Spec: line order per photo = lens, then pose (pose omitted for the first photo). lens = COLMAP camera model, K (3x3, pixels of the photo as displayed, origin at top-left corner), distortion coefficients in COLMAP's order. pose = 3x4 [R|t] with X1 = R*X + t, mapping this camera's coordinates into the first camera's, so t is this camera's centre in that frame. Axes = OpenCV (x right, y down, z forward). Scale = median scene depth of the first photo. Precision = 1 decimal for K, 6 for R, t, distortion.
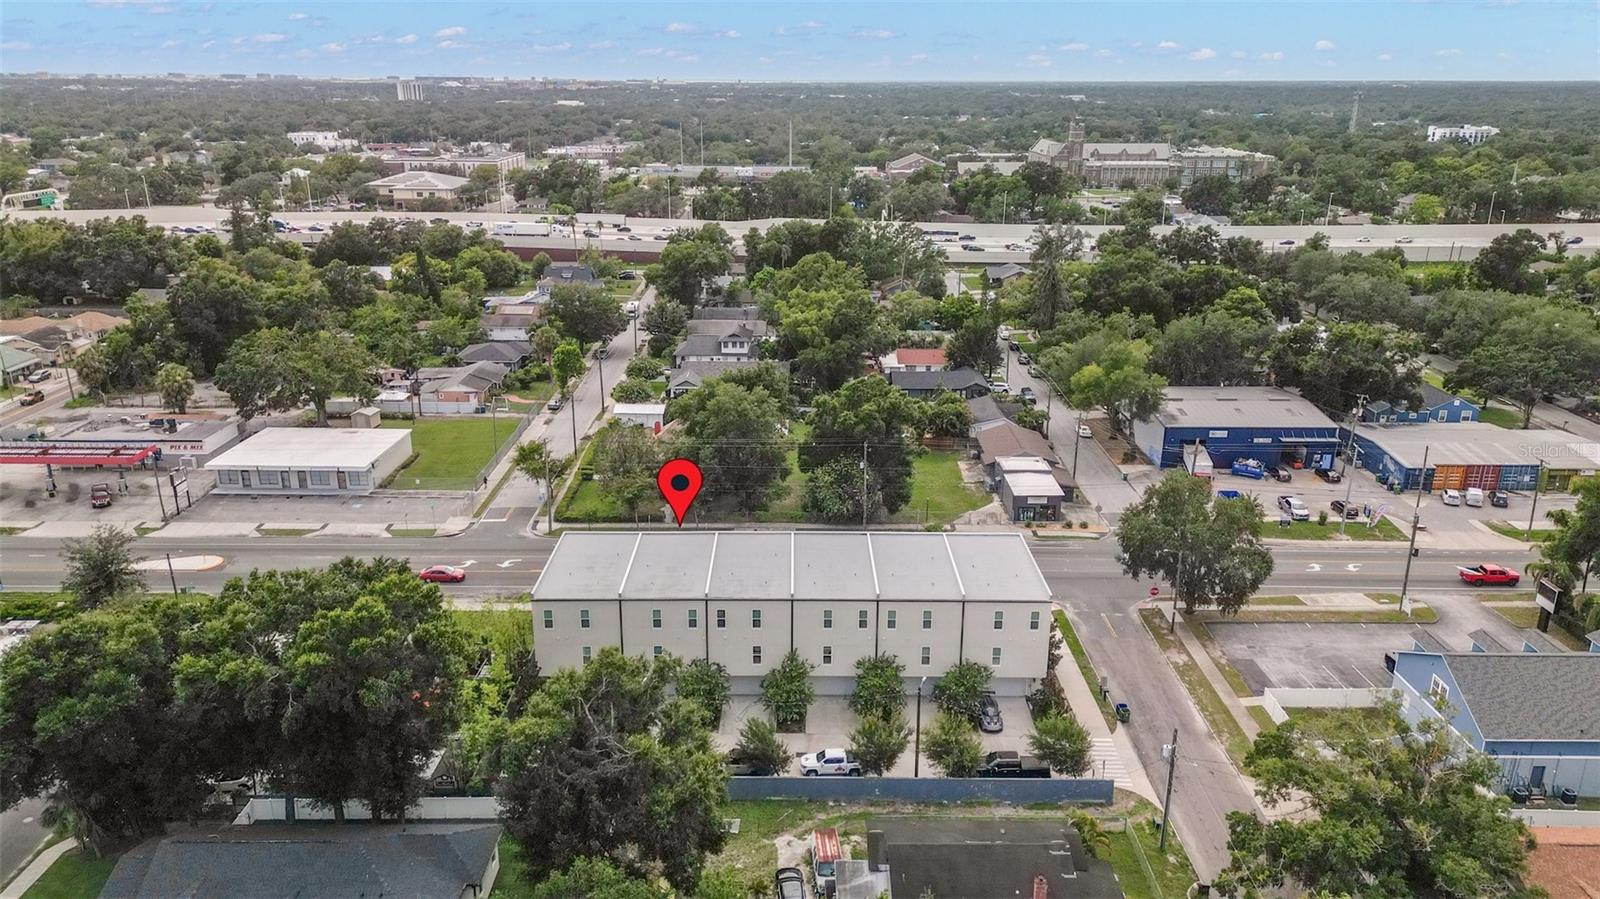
lens RADIAL K [[1132.5, 0, 798.2], [0, 1132.5, 449.7], [0, 0, 1]] dist [0.044561, -0.041451]
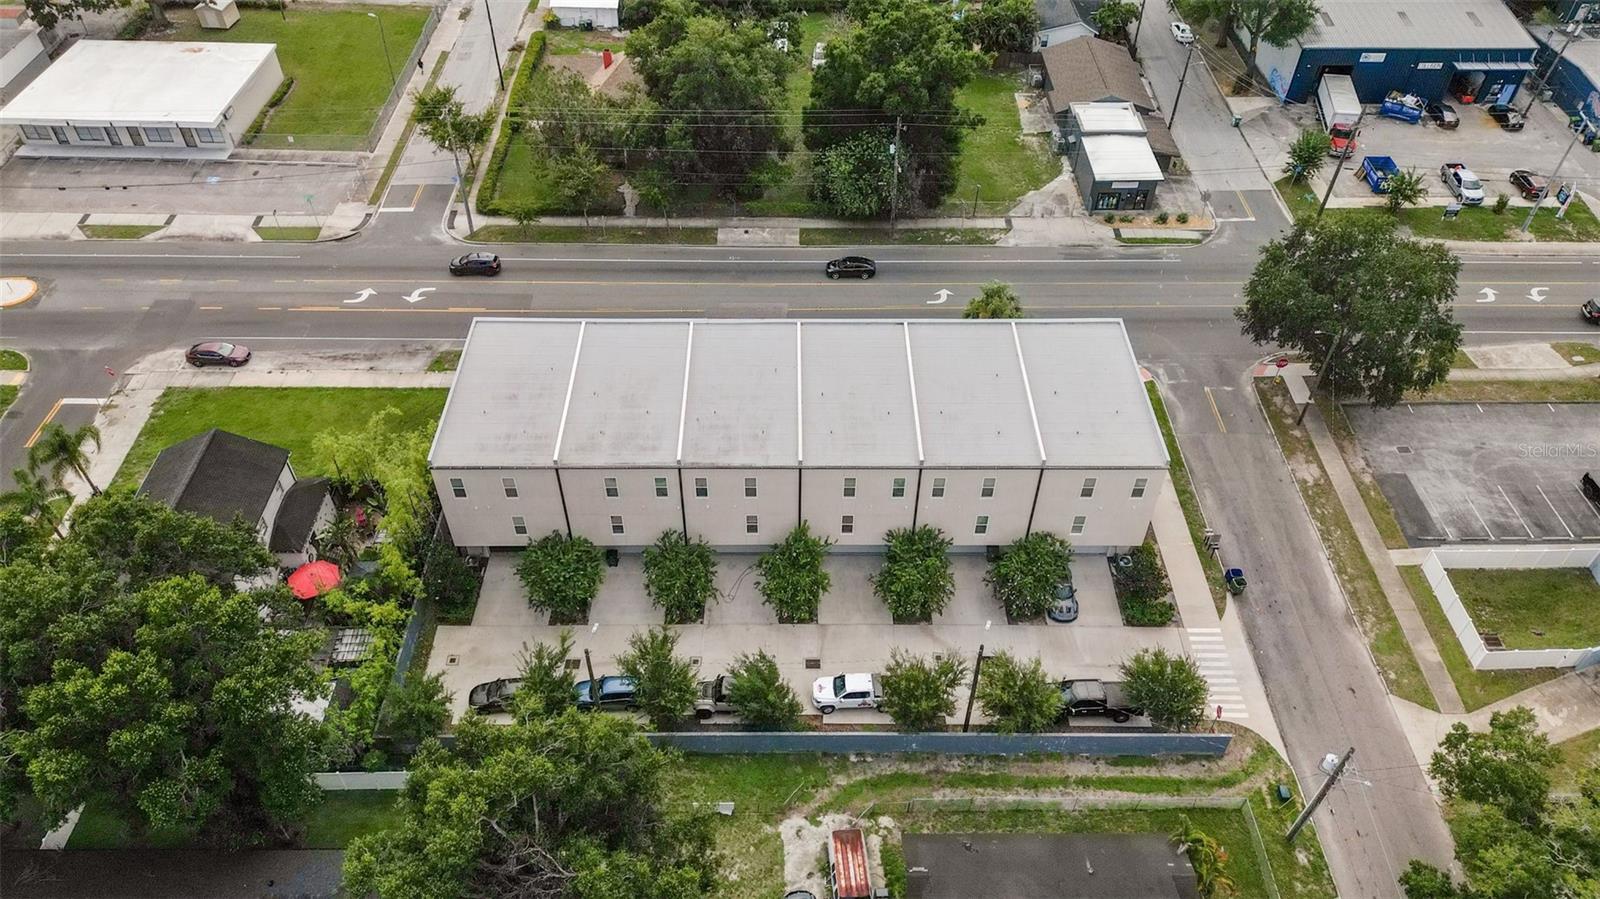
lens RADIAL K [[1132.5, 0, 799.7], [0, 1132.5, 464.5], [0, 0, 1]] dist [0.044561, -0.041451]
pose [[0.999986, -0.002711, 0.004445, -0.006104], [0.000421, 0.893024, 0.450009, -0.131253], [-0.005189, -0.450001, 0.893013, 0.261560]]
